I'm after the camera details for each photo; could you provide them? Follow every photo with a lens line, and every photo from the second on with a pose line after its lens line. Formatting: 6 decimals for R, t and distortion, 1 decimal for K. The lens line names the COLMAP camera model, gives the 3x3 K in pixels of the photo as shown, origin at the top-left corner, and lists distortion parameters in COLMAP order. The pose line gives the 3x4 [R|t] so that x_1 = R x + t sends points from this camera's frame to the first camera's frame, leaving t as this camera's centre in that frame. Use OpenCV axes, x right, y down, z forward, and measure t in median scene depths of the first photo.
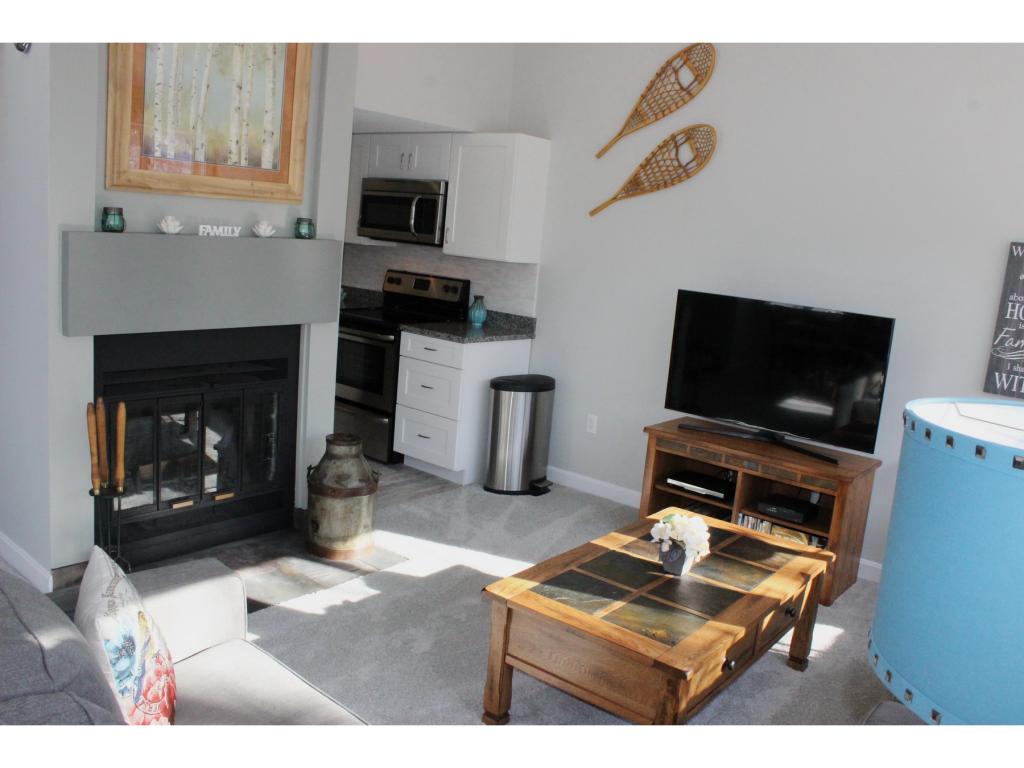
lens RADIAL K [[866.7, 0, 495.6], [0, 866.7, 390.7], [0, 0, 1]] dist [-0.166130, 0.234509]
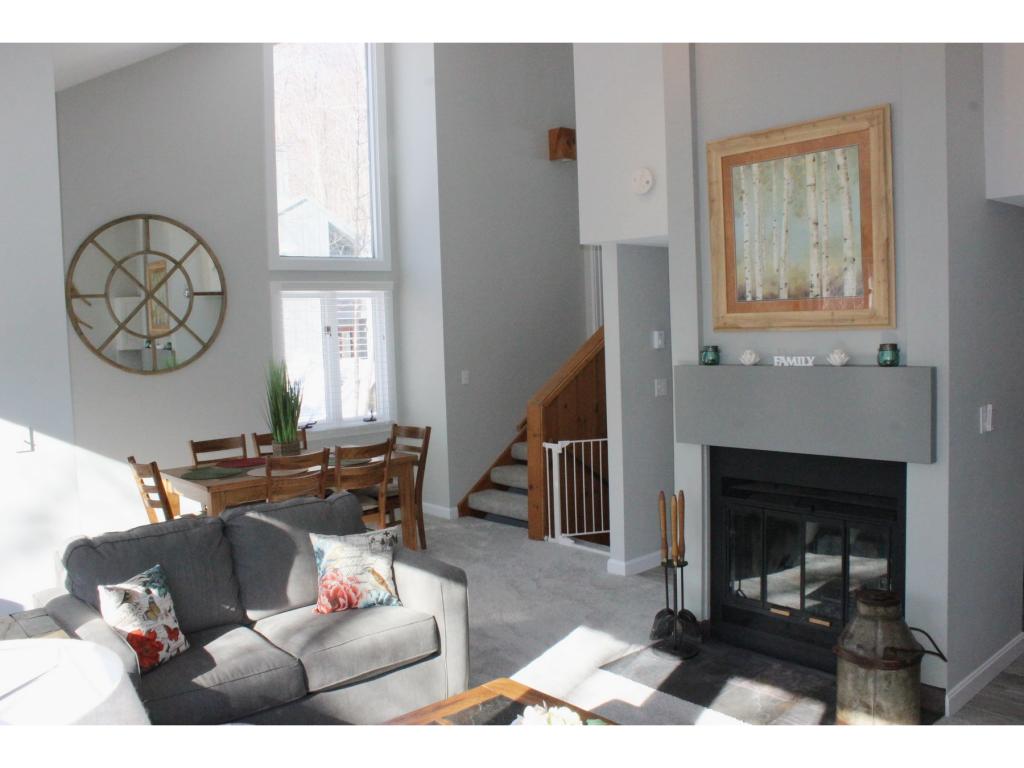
lens RADIAL K [[866.7, 0, 495.6], [0, 866.7, 390.7], [0, 0, 1]] dist [-0.166130, 0.234509]
pose [[-0.158356, 0.000907, -0.987382, 0.775883], [-0.160734, 0.986637, 0.026685, -0.117806], [0.974211, 0.162932, -0.156094, 0.795819]]
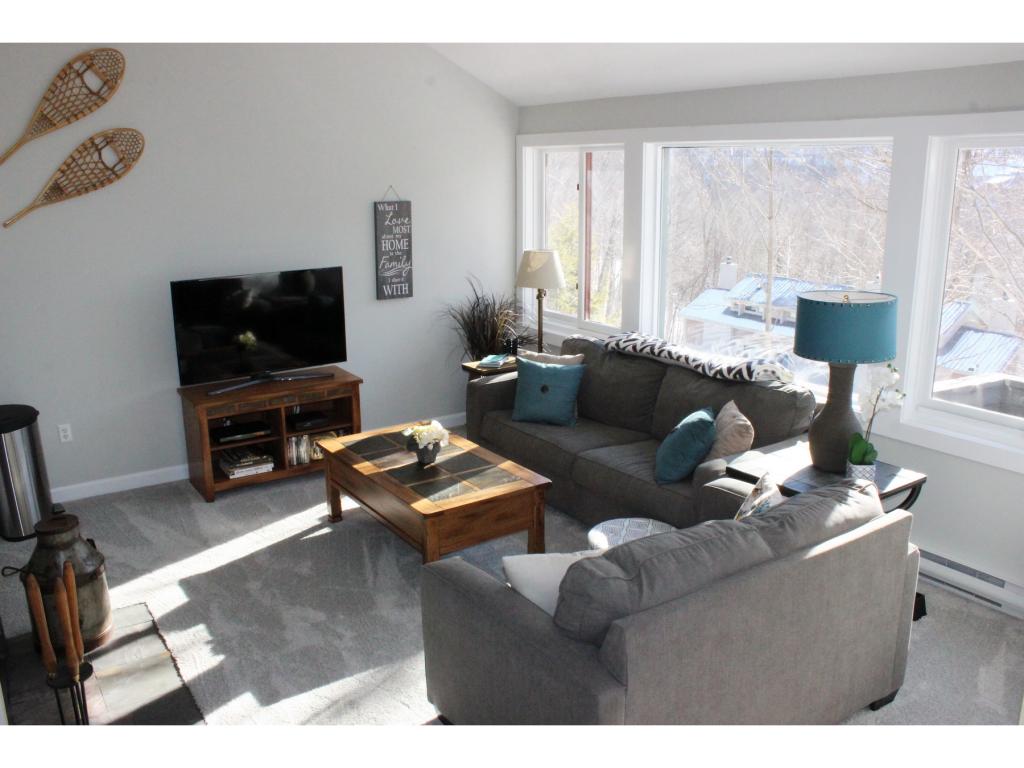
lens RADIAL K [[866.7, 0, 495.6], [0, 866.7, 390.7], [0, 0, 1]] dist [-0.166130, 0.234509]
pose [[0.297917, -0.326813, 0.896905, -0.844926], [0.224071, 0.937260, 0.267089, -0.221545], [-0.927921, 0.121400, 0.352455, 0.272242]]
